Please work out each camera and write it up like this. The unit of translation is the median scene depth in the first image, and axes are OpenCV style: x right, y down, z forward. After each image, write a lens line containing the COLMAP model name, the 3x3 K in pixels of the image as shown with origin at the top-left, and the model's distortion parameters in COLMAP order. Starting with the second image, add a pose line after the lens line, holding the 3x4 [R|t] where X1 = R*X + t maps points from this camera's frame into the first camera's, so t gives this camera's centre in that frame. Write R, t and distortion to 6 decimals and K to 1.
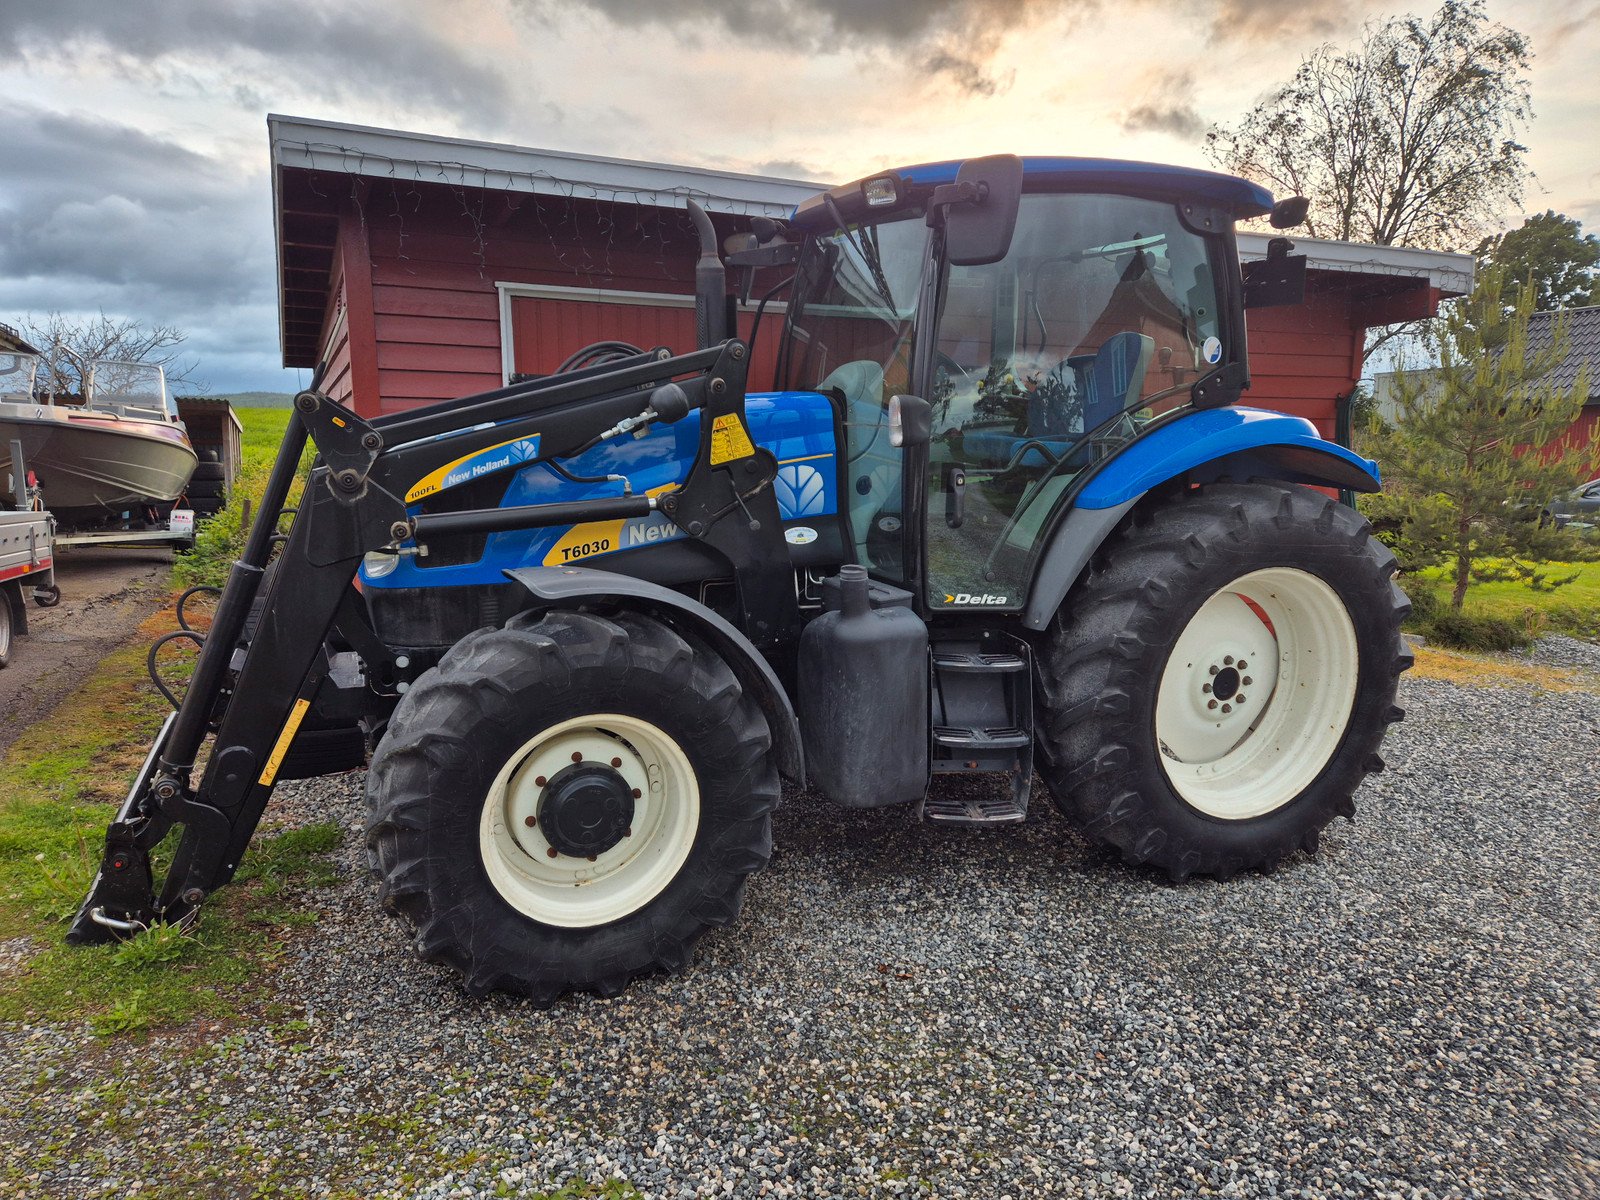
lens RADIAL K [[1051.6, 0, 799.0], [0, 1051.6, 605.4], [0, 0, 1]] dist [0.076579, -0.061452]
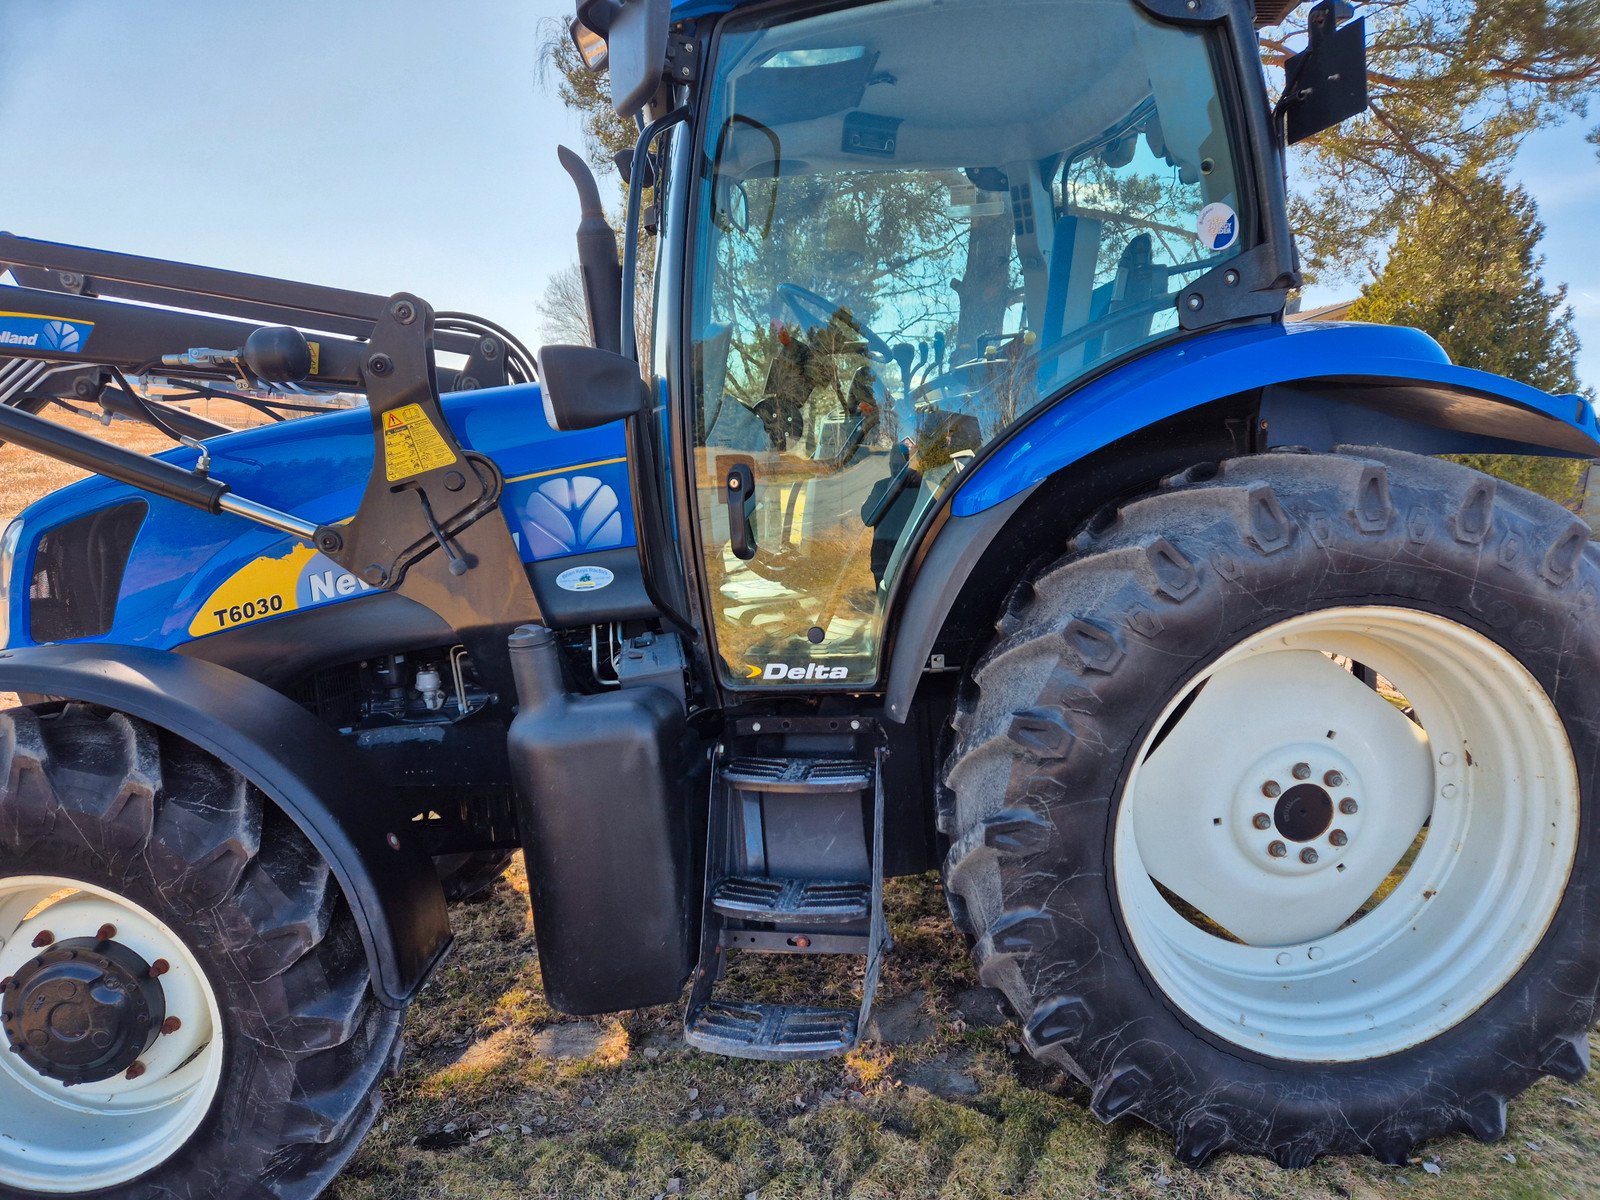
lens RADIAL K [[1051.6, 0, 804.9], [0, 1051.6, 609.7], [0, 0, 1]] dist [0.076579, -0.061452]
pose [[0.948020, -0.027962, -0.316980, 0.387290], [0.017260, 0.999184, -0.036520, -0.020660], [0.317743, 0.029151, 0.947729, 0.433698]]
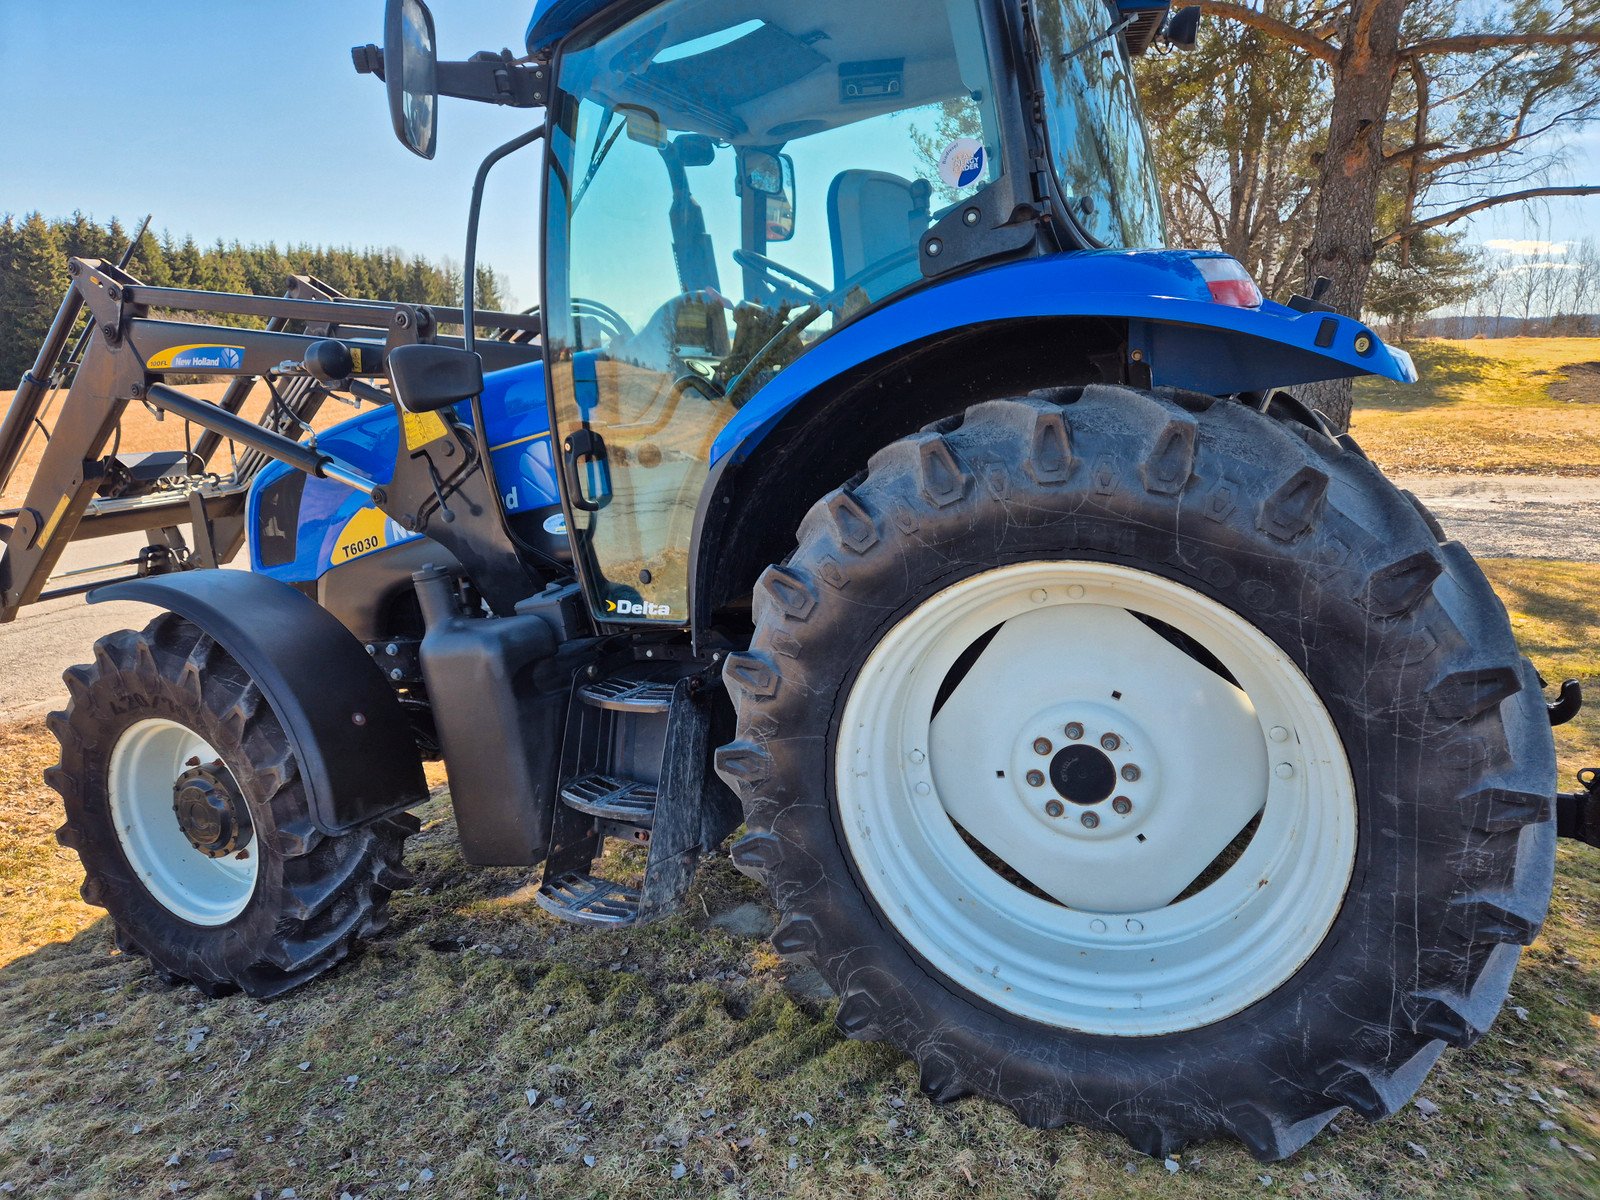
lens RADIAL K [[1051.6, 0, 794.2], [0, 1051.6, 600.7], [0, 0, 1]] dist [0.076579, -0.061452]
pose [[0.690715, 0.023584, -0.722743, 0.798003], [-0.006906, 0.999638, 0.026019, -0.031467], [0.723094, -0.012981, 0.690627, 0.608849]]
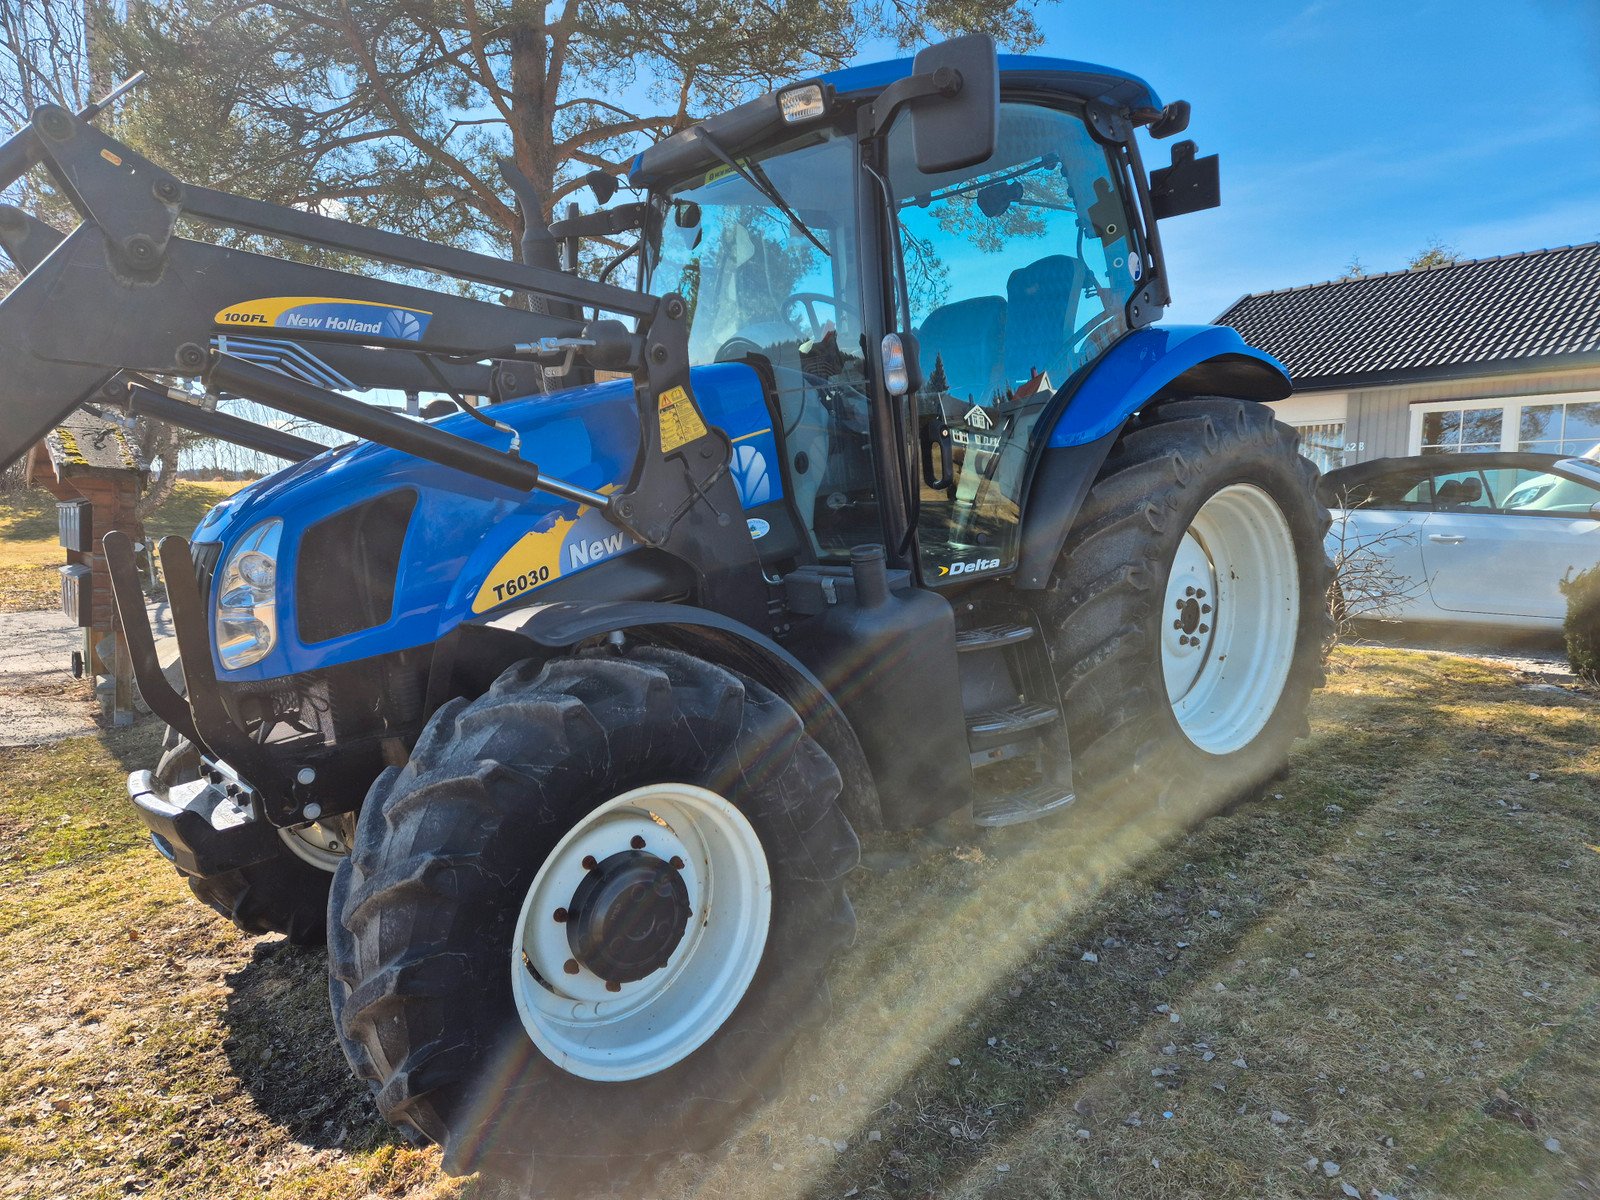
lens RADIAL K [[1051.6, 0, 777.1], [0, 1051.6, 610.6], [0, 0, 1]] dist [0.076579, -0.061452]
pose [[0.947881, -0.175463, 0.265960, -0.234898], [0.180497, 0.983560, 0.005597, -0.004018], [-0.262570, 0.042700, 0.963968, 0.207081]]
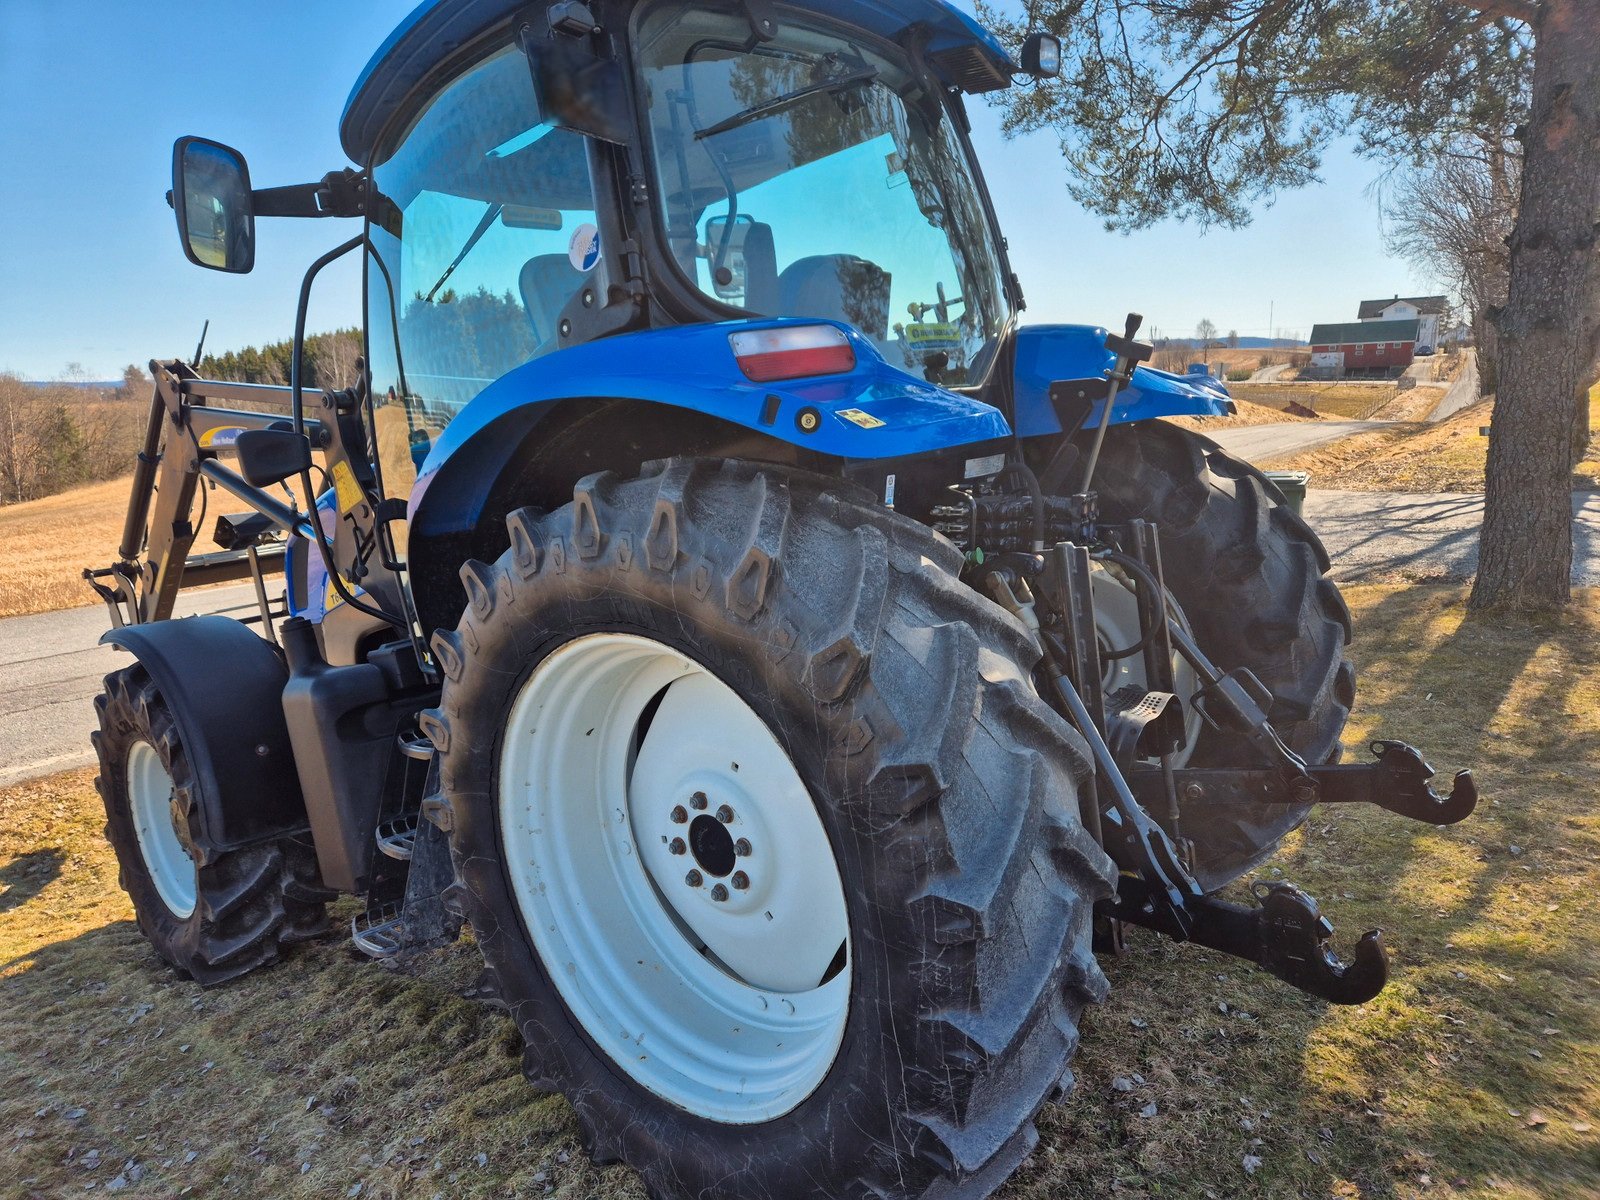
lens RADIAL K [[1051.6, 0, 801.2], [0, 1051.6, 591.9], [0, 0, 1]] dist [0.076579, -0.061452]
pose [[0.452729, 0.004633, -0.891636, 1.037763], [-0.011896, 0.999929, -0.000844, -0.061760], [0.891569, 0.010990, 0.452752, 0.927740]]
